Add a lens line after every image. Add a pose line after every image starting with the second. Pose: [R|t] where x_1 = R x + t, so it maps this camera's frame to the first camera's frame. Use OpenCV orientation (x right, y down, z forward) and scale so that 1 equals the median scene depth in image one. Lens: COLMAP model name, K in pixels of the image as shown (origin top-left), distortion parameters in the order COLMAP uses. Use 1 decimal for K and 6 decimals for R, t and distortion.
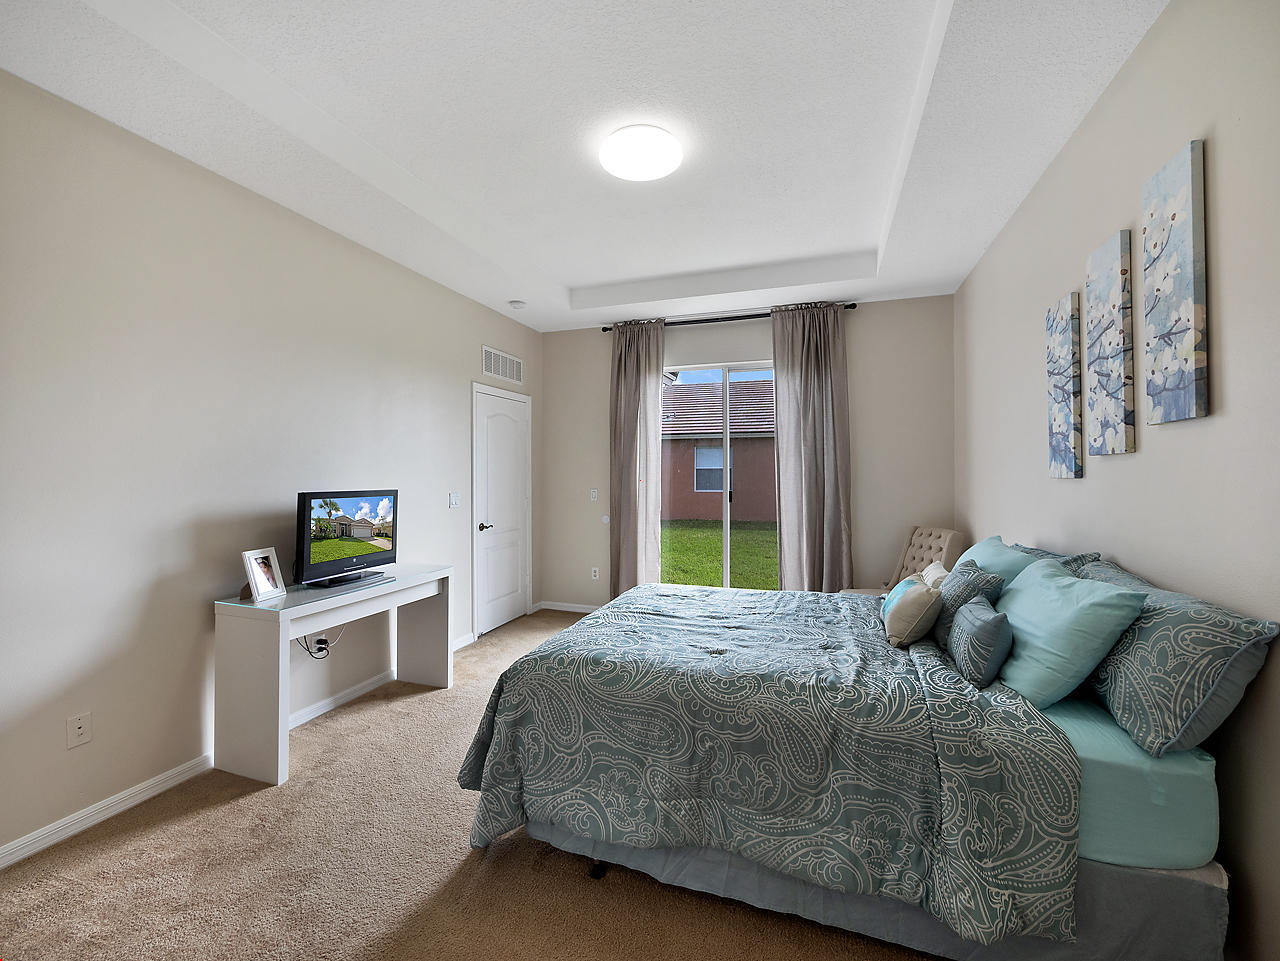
lens RADIAL K [[553.9, 0, 635.5], [0, 553.9, 472.4], [0, 0, 1]] dist [-0.010235, 0.002164]
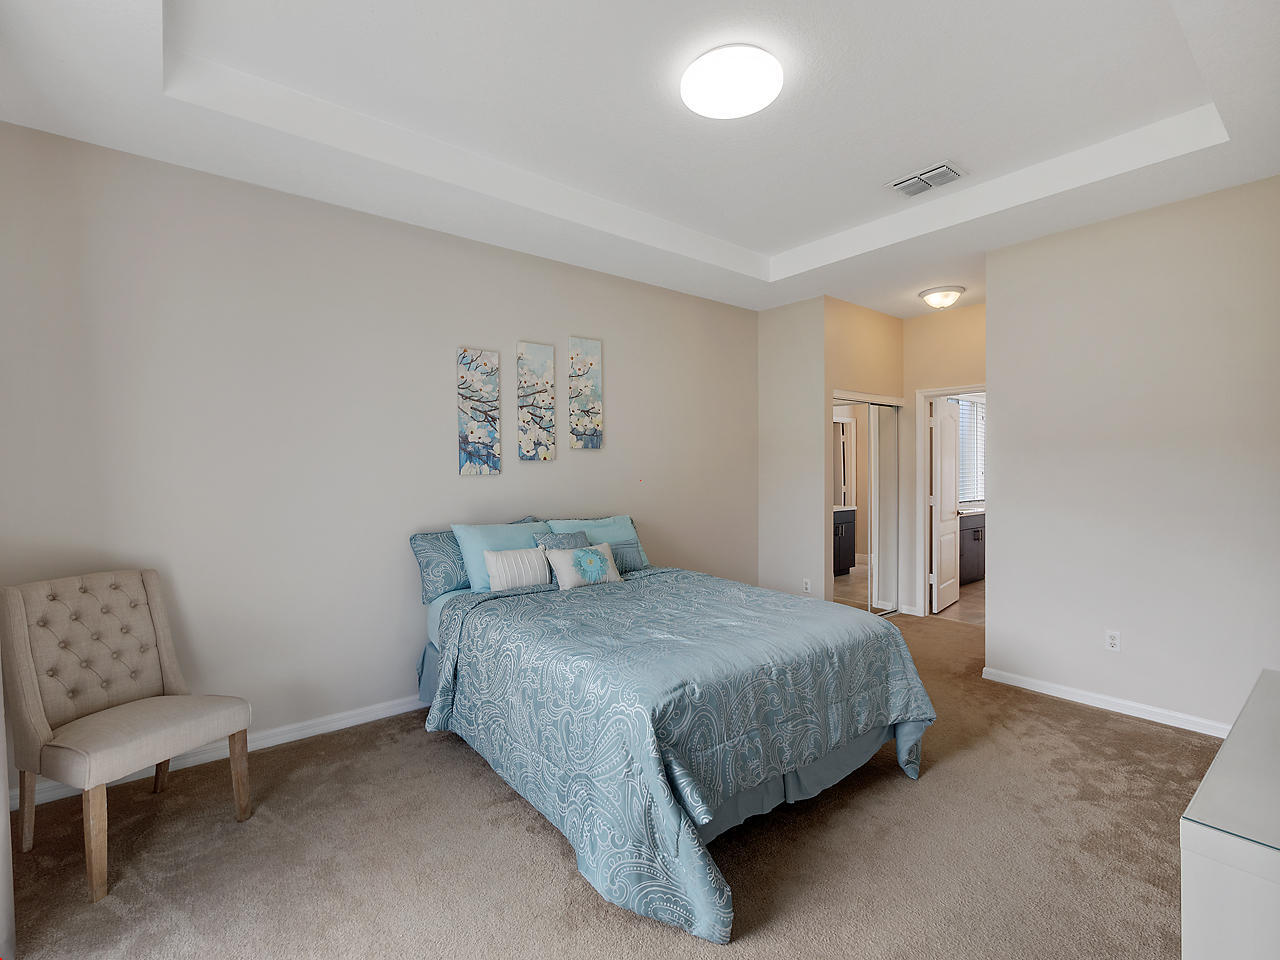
lens RADIAL K [[593.6, 0, 639.3], [0, 593.6, 475.6], [0, 0, 1]] dist [-0.003620, -0.000522]
pose [[-0.851233, 0.000126, 0.524789, -0.459236], [0.004734, 0.999961, 0.007438, 0.005171], [-0.524767, 0.008816, -0.851200, 2.504726]]
